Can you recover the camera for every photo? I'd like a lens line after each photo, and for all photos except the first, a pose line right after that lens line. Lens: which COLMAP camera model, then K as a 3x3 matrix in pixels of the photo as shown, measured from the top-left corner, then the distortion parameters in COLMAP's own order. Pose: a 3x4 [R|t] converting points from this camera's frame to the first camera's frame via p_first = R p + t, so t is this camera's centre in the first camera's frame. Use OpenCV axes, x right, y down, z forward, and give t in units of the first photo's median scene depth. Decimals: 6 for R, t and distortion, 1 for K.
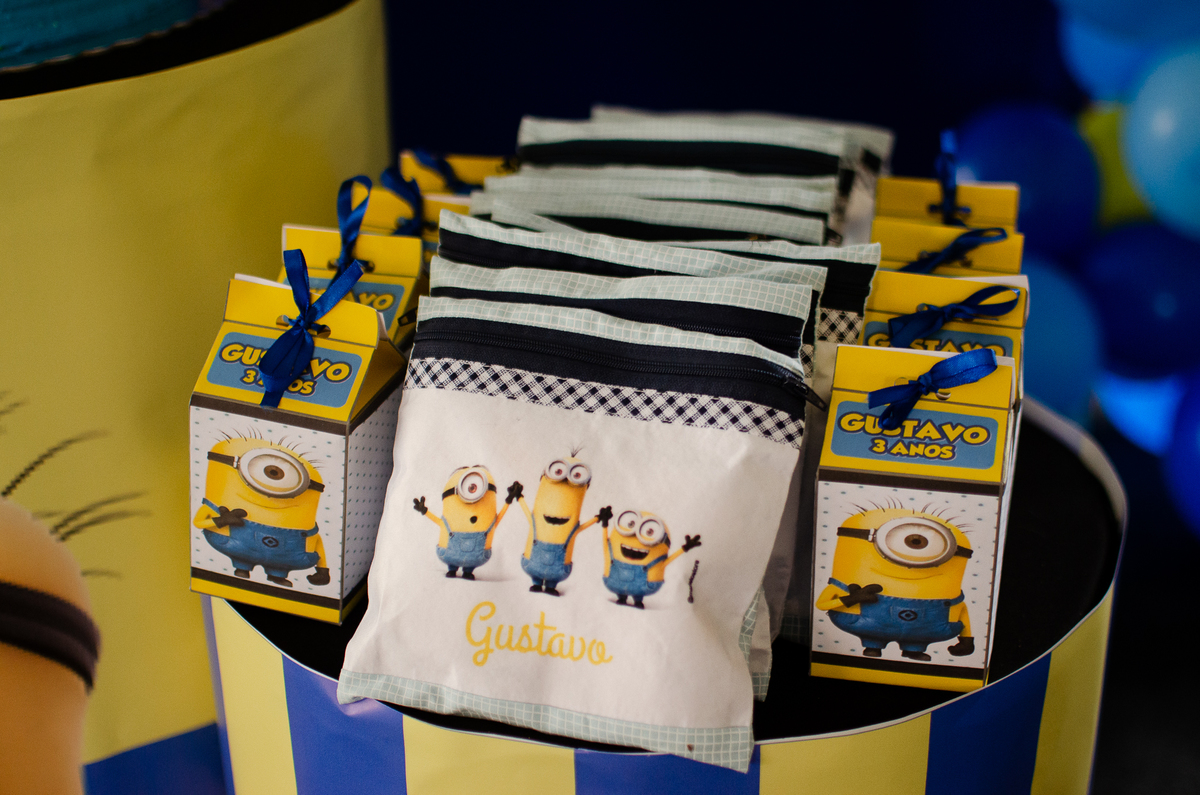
lens RADIAL K [[1827.9, 0, 609.3], [0, 1827.9, 397.9], [0, 0, 1]] dist [-0.183190, 0.179144]
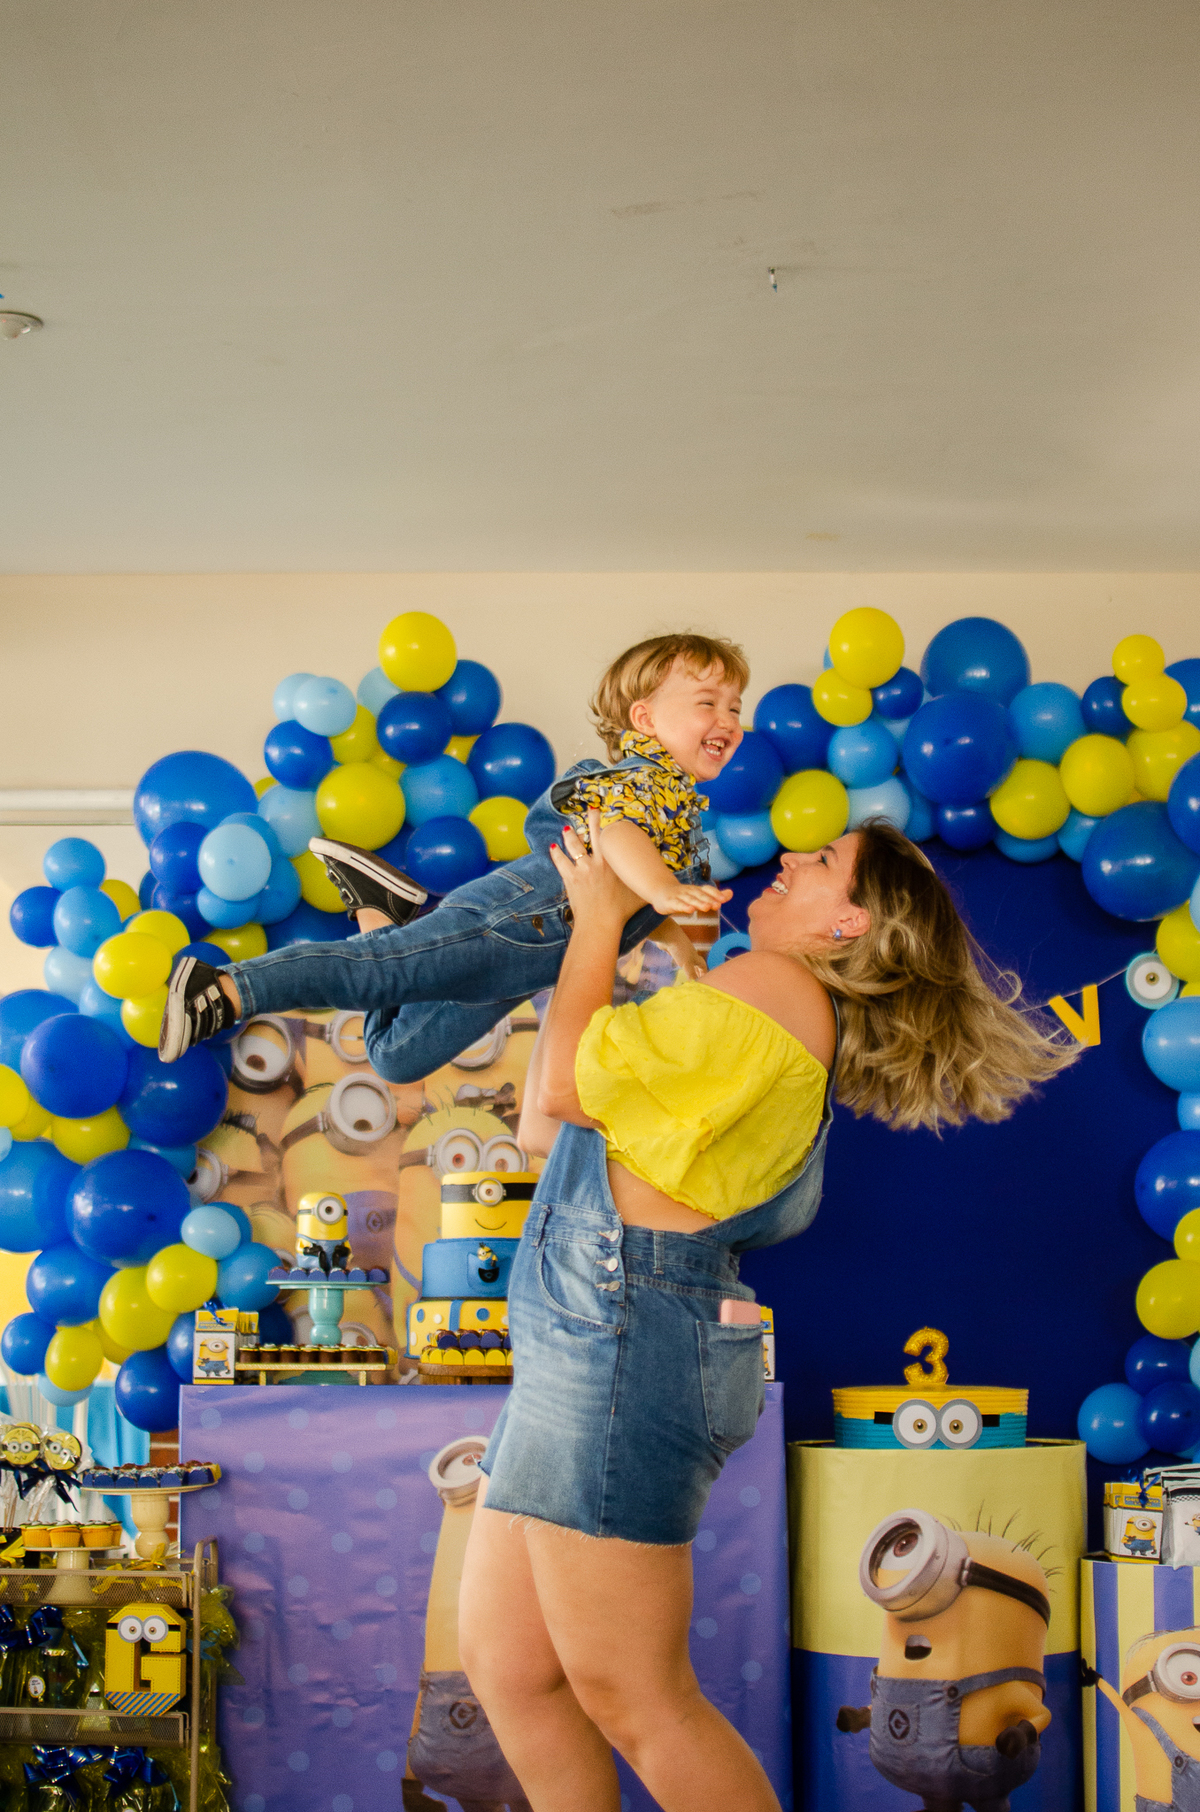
lens RADIAL K [[2938.4, 0, 634.8], [0, 2938.4, 907.5], [0, 0, 1]] dist [-0.197680, 0.219818]
pose [[0.978292, 0.042911, 0.202738, -2.848518], [0.073696, 0.842330, -0.533900, 2.407123], [-0.193682, 0.537251, 0.820883, -5.191960]]
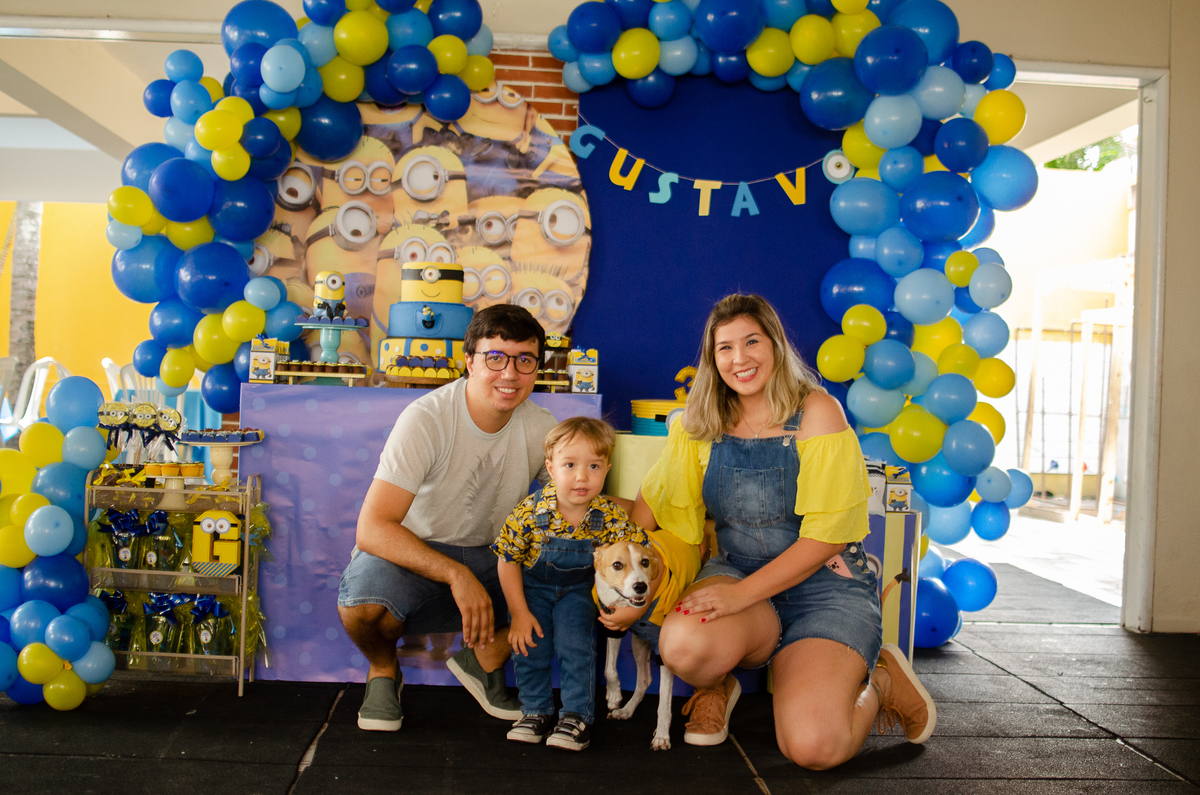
lens RADIAL K [[1827.9, 0, 609.3], [0, 1827.9, 397.9], [0, 0, 1]] dist [-0.183190, 0.179144]
pose [[0.966244, 0.049797, 0.252769, -2.860603], [0.055957, 0.917153, -0.394588, 2.570551], [-0.251477, 0.395412, 0.883407, -5.400661]]
